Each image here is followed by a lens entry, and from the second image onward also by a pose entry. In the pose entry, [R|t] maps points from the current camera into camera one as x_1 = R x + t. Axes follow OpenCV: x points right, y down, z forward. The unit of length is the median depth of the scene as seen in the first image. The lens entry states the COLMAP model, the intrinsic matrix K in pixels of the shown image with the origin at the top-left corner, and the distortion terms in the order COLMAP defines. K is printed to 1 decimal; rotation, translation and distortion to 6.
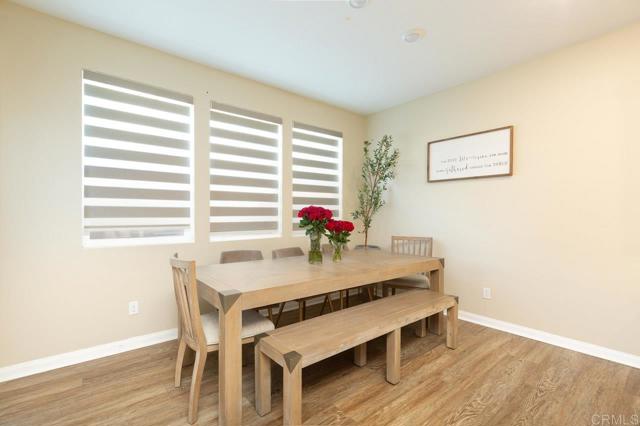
lens RADIAL K [[288.1, 0, 314.5], [0, 288.1, 214.7], [0, 0, 1]] dist [0.001072, 0.000181]
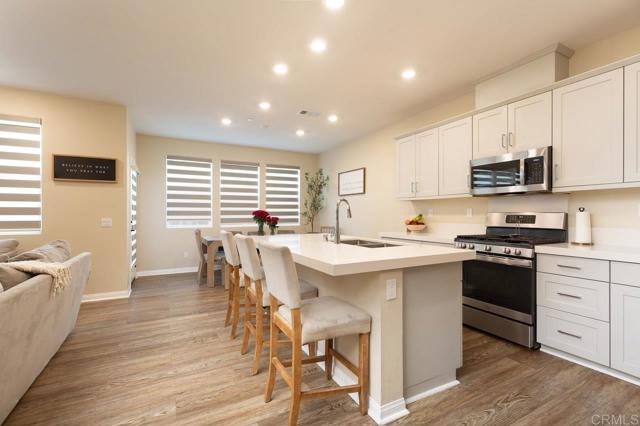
lens RADIAL K [[288.1, 0, 314.5], [0, 288.1, 214.7], [0, 0, 1]] dist [0.001072, 0.000181]
pose [[0.980089, -0.001420, -0.198553, 0.736575], [0.000523, 0.999989, -0.004567, 0.011984], [0.198557, 0.004372, 0.980080, -0.927426]]
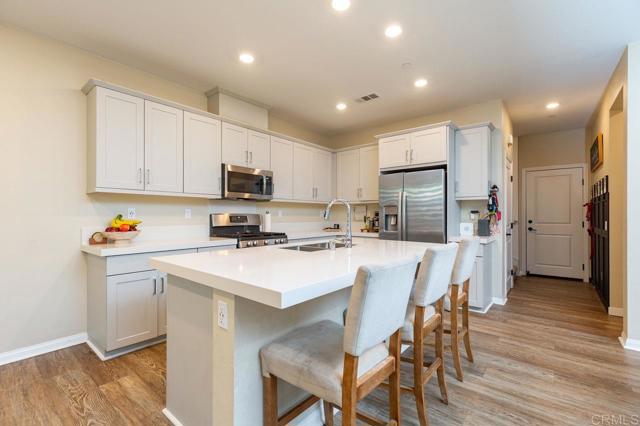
lens RADIAL K [[288.1, 0, 314.5], [0, 288.1, 214.7], [0, 0, 1]] dist [0.001072, 0.000181]
pose [[-0.193062, 0.001592, 0.981185, -0.094530], [0.003402, 0.999994, -0.000953, 0.006298], [-0.981181, 0.003154, -0.193066, 0.129091]]
